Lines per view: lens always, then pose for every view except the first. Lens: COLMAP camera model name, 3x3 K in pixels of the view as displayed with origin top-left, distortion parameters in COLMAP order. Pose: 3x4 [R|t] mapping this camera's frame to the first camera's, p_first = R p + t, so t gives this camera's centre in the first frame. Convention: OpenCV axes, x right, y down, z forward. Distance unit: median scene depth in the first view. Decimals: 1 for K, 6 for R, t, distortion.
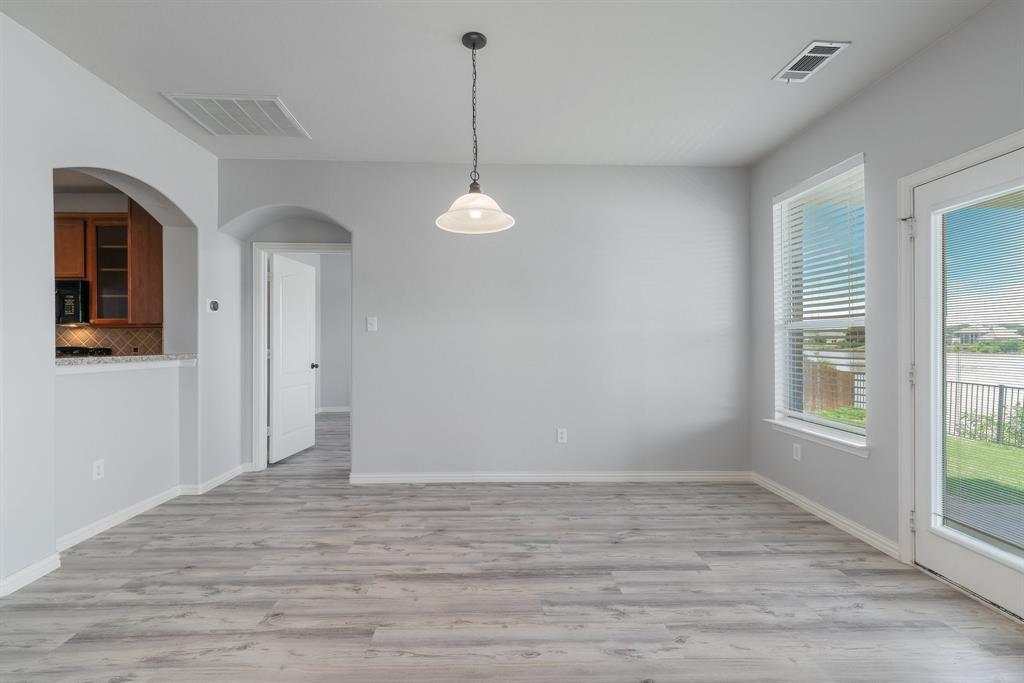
lens RADIAL K [[459.3, 0, 503.3], [0, 459.3, 335.7], [0, 0, 1]] dist [0.008770, -0.001981]
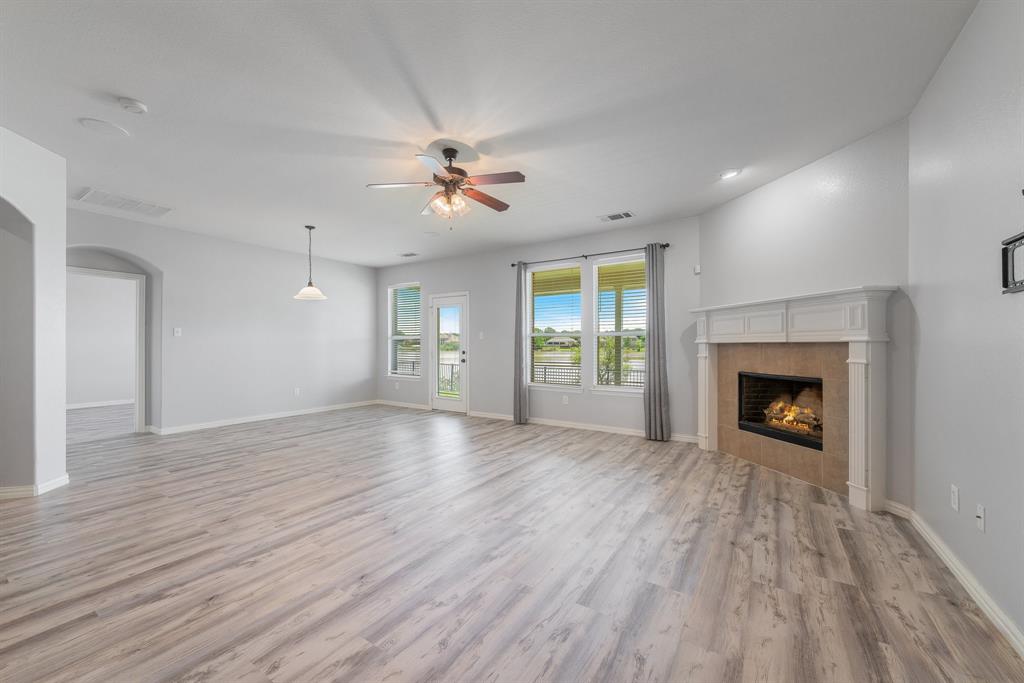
lens RADIAL K [[401.5, 0, 512.3], [0, 401.5, 342.3], [0, 0, 1]] dist [0.001460, -0.000181]
pose [[0.568643, 0.005982, 0.822563, -1.001759], [-0.014777, 0.999886, 0.002944, -0.016215], [-0.822452, -0.013829, 0.568667, -0.959449]]
